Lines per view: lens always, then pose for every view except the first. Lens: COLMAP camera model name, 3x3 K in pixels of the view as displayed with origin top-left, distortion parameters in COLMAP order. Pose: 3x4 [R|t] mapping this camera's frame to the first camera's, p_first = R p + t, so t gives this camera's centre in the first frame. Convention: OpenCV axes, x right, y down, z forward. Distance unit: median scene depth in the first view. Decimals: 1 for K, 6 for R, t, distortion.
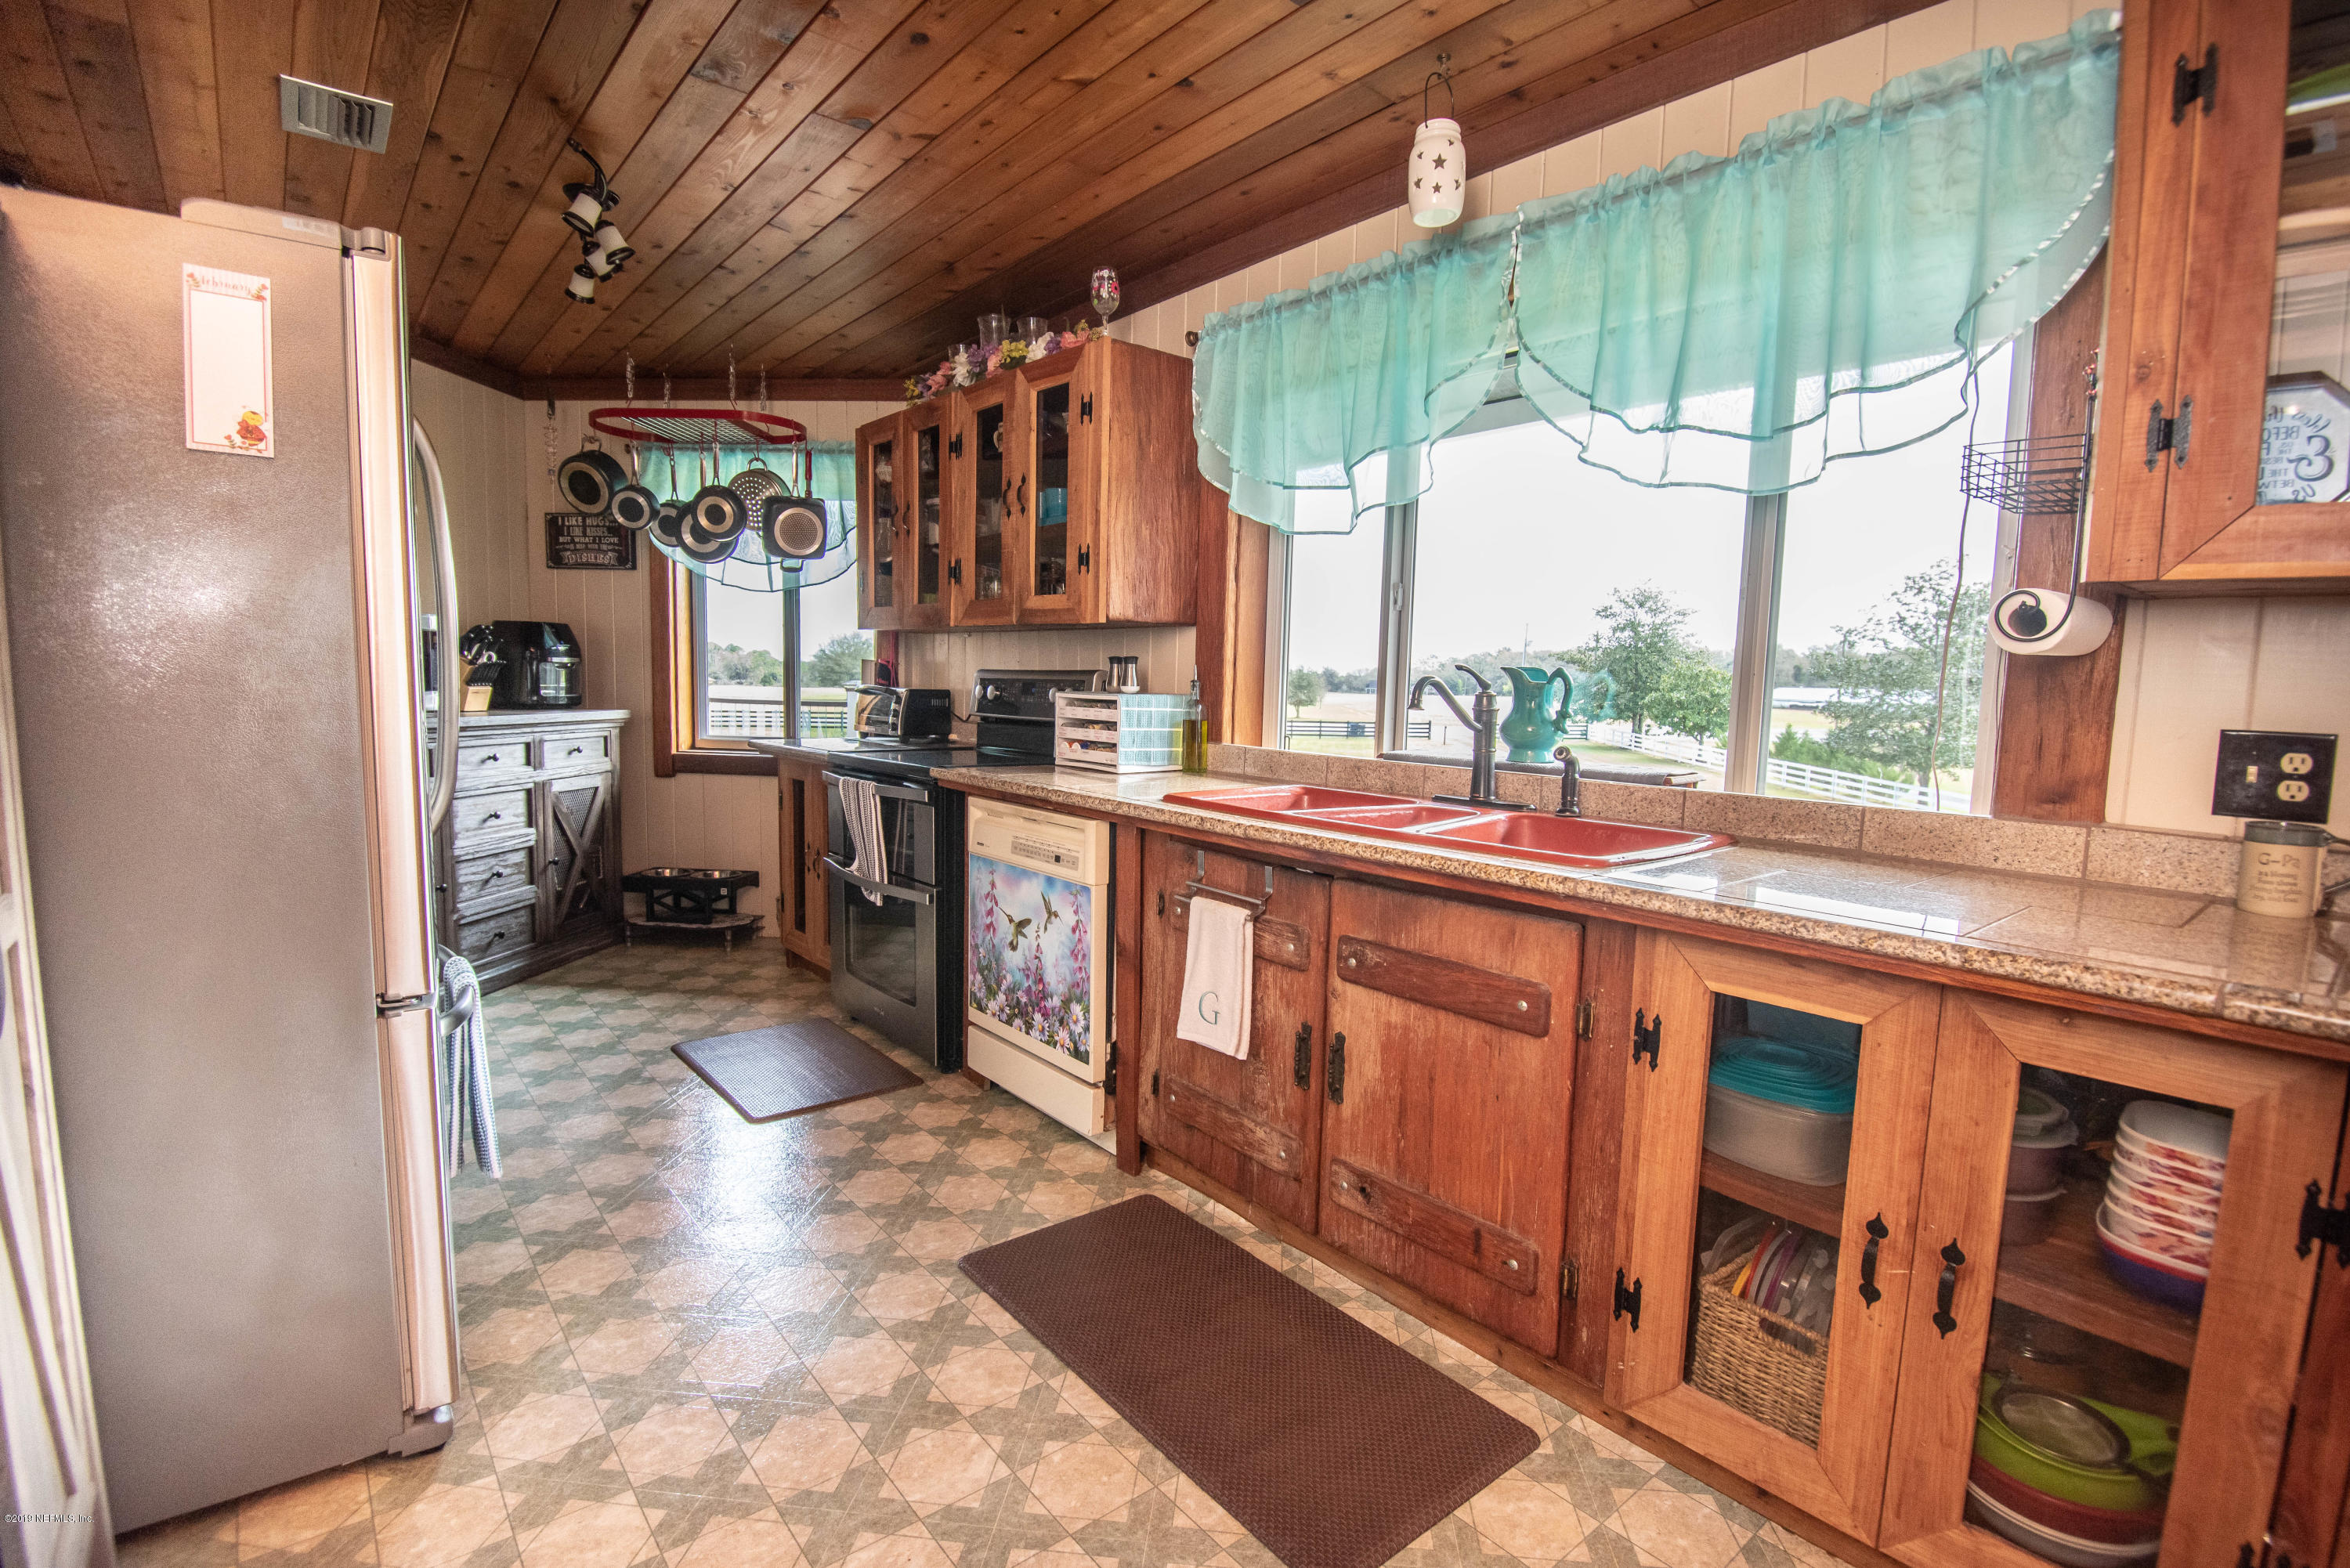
lens RADIAL K [[1089.4, 0, 1172.9], [0, 1089.4, 786.0], [0, 0, 1]] dist [0.002284, 0.000090]
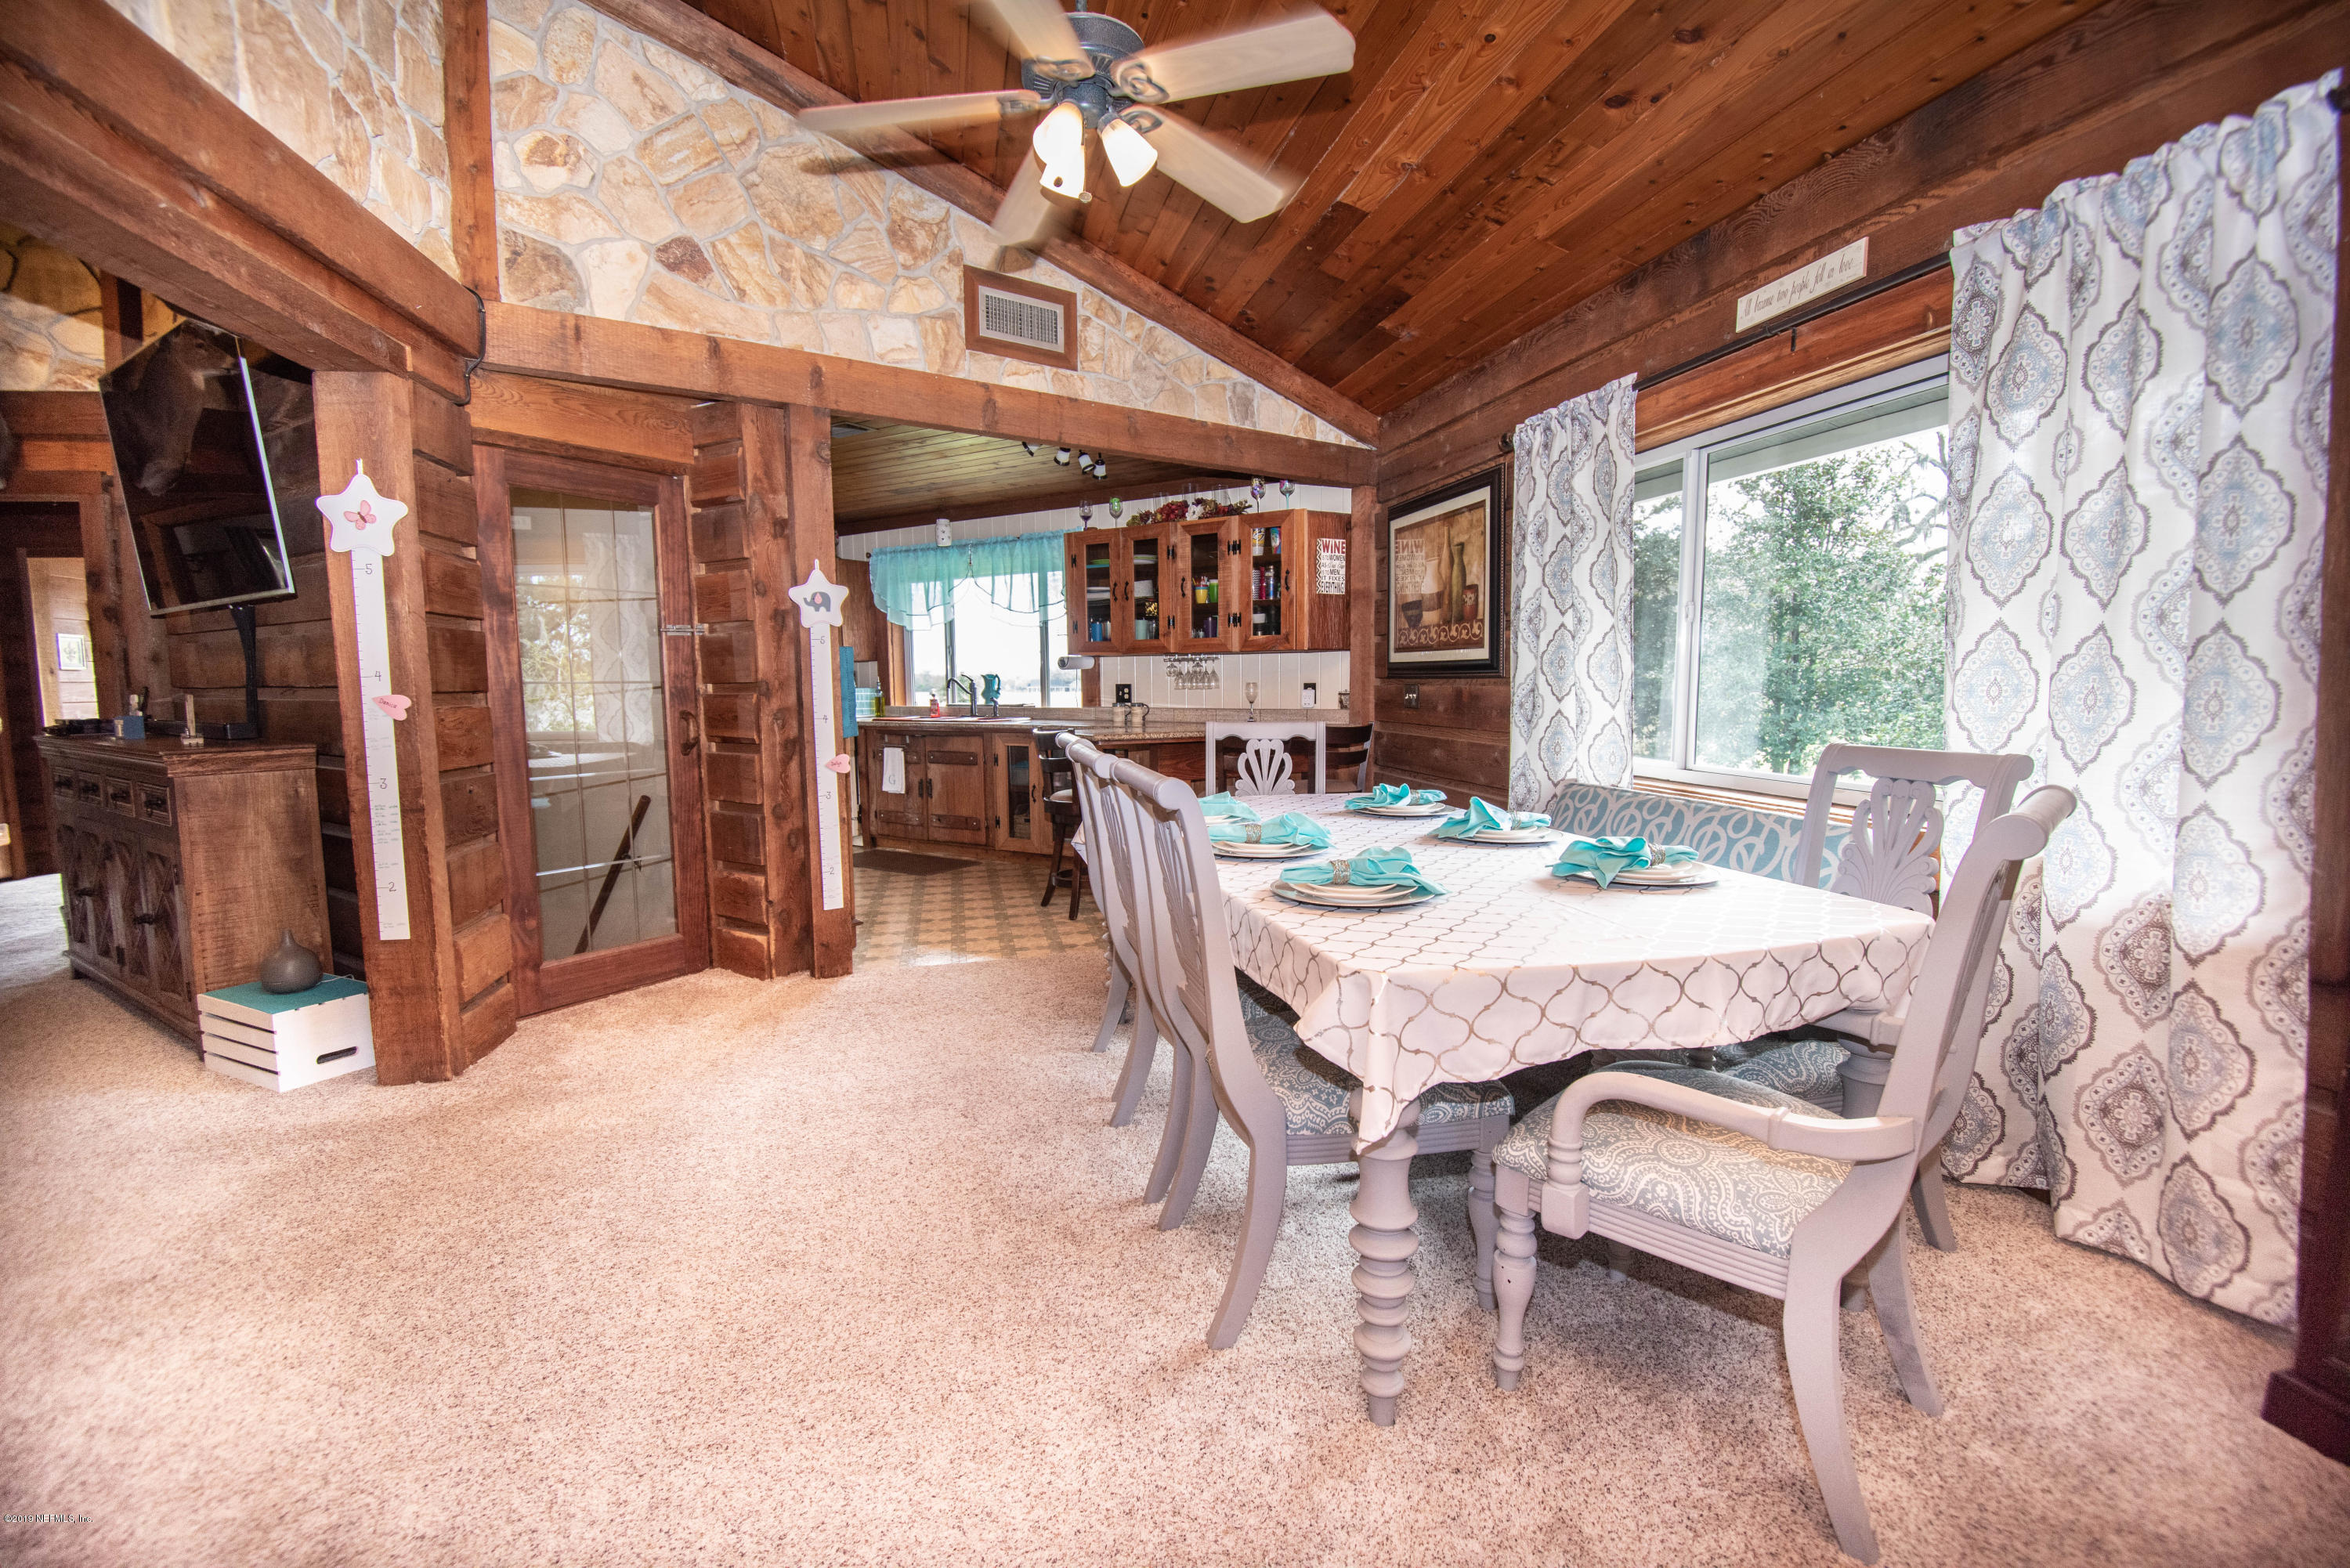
lens RADIAL K [[1089.4, 0, 1182.6], [0, 1089.4, 785.7], [0, 0, 1]] dist [0.002284, 0.000090]
pose [[0.951302, -0.065032, 0.301321, -0.123861], [0.067765, 0.997700, 0.001386, 0.268711], [-0.300718, 0.019101, 0.953522, -2.381350]]
